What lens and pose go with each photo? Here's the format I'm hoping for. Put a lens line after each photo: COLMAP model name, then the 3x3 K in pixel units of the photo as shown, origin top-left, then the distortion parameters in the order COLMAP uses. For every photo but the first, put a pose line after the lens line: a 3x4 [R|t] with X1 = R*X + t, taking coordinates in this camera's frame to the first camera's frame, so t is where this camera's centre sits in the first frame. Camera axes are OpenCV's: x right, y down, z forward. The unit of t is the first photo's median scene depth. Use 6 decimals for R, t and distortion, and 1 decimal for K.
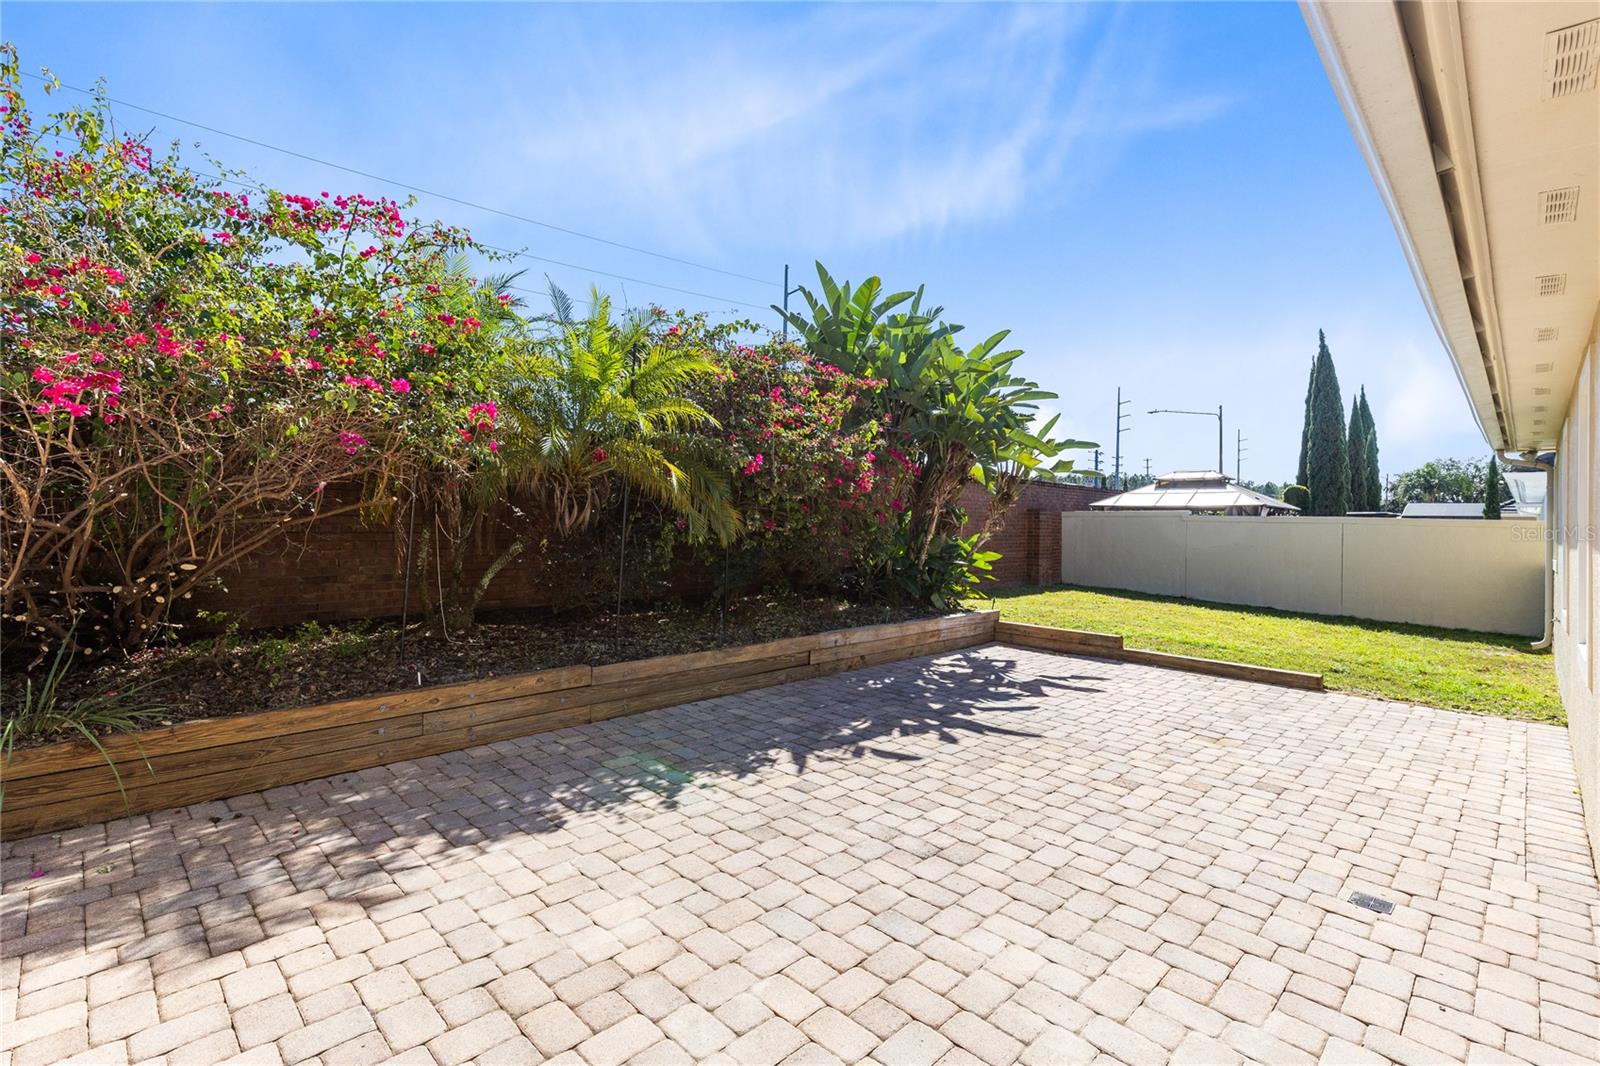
lens RADIAL K [[731.4, 0, 798.0], [0, 731.4, 523.7], [0, 0, 1]] dist [0.003265, 0.000769]
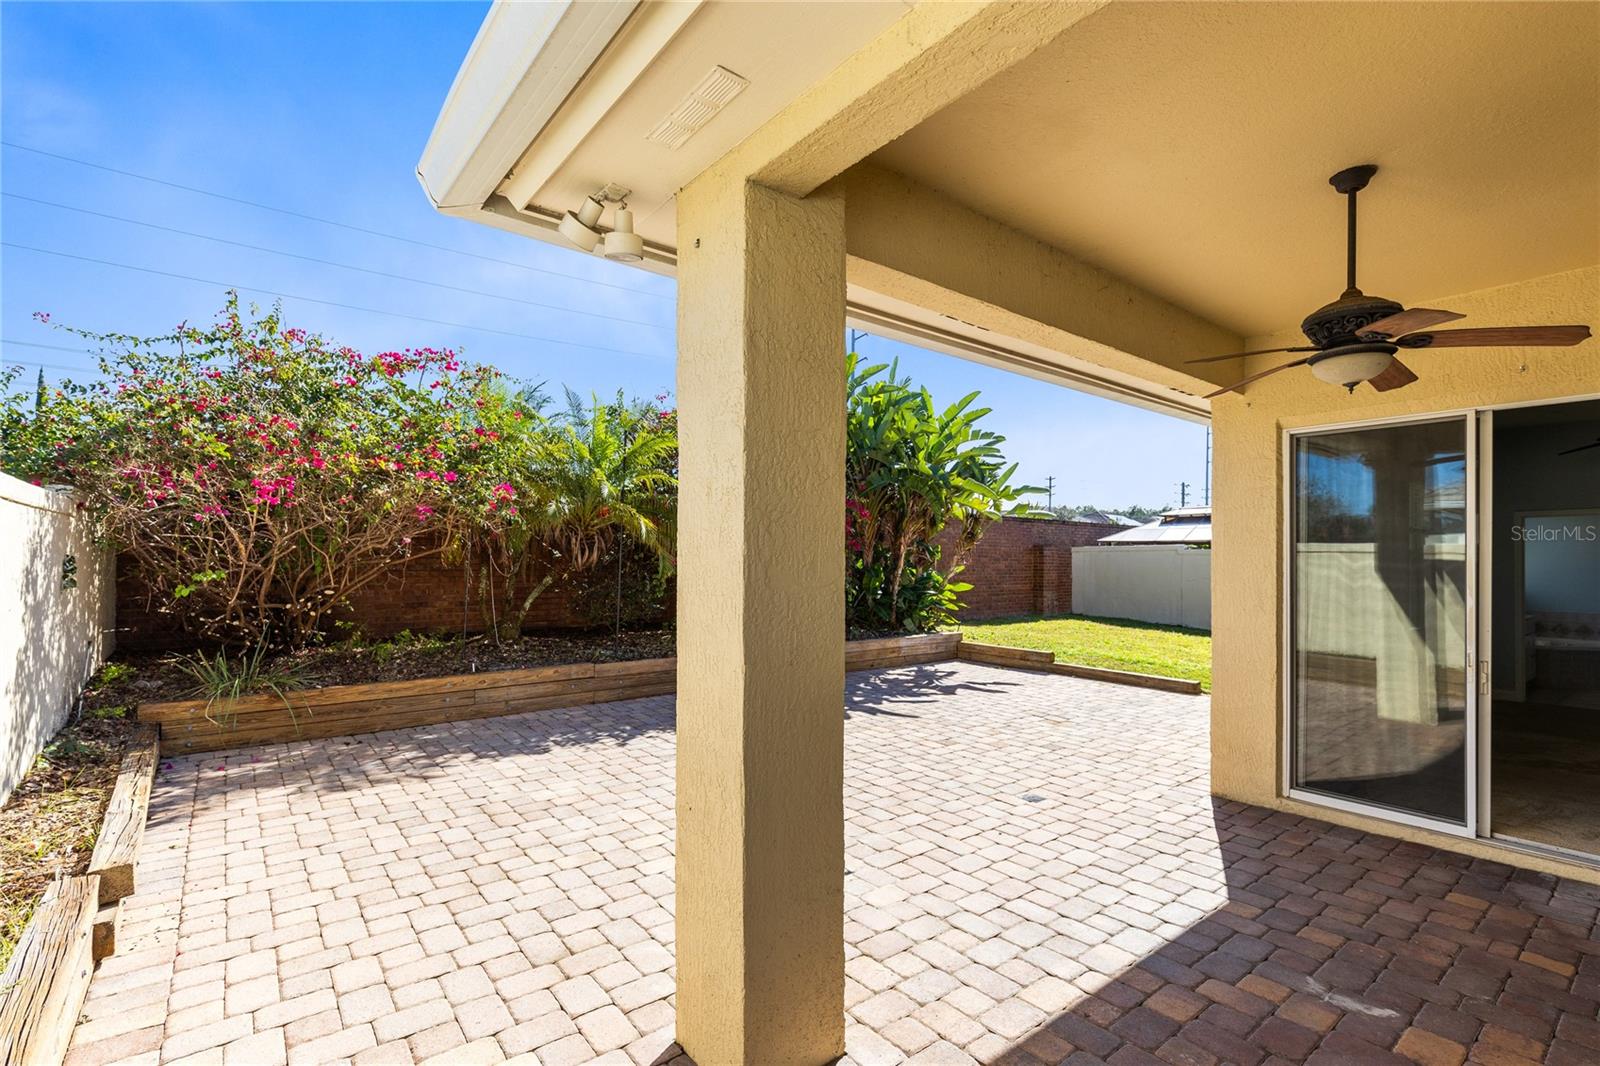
lens RADIAL K [[724.4, 0, 803.0], [0, 724.4, 564.2], [0, 0, 1]] dist [0.000650, -0.000310]
pose [[0.993833, -0.010910, -0.110353, 0.328088], [0.011182, 0.999936, 0.001844, 0.008042], [0.110326, -0.003067, 0.993891, -0.404964]]
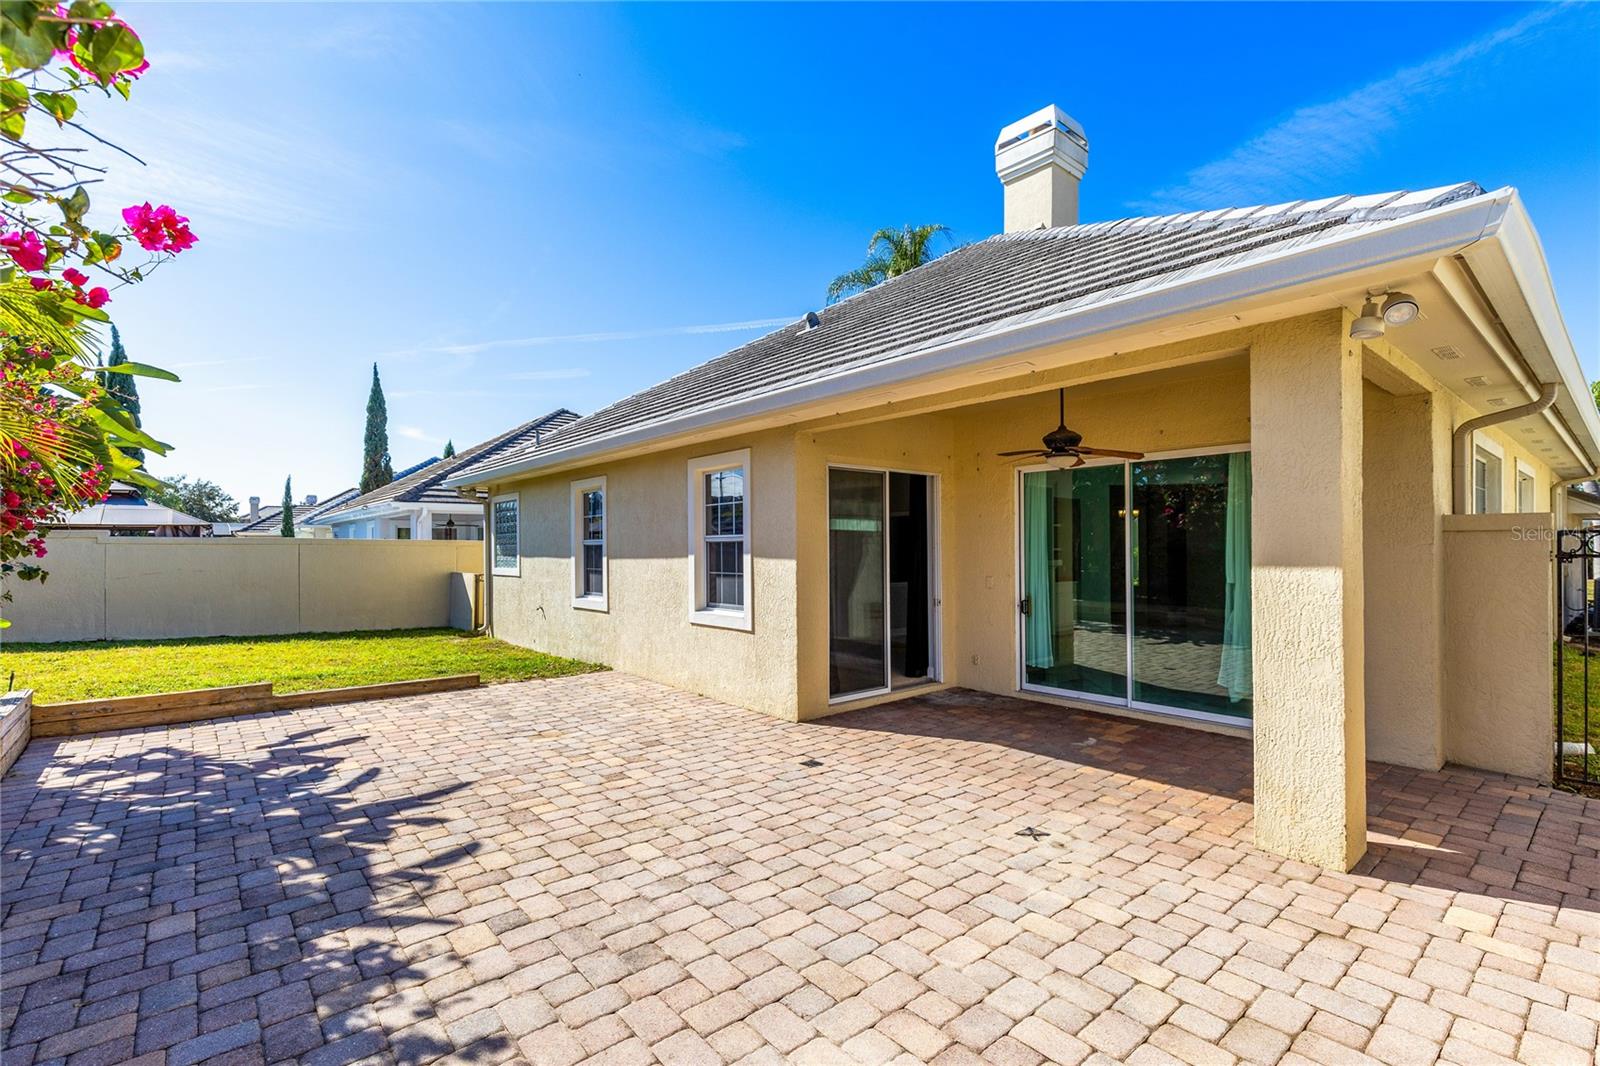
lens RADIAL K [[718.7, 0, 796.5], [0, 718.7, 536.0], [0, 0, 1]] dist [0.000431, 0.000140]
pose [[0.085096, -0.004814, 0.996361, -0.639045], [0.011614, 0.999925, 0.003839, -0.021389], [-0.996305, 0.011245, 0.085145, 0.615509]]
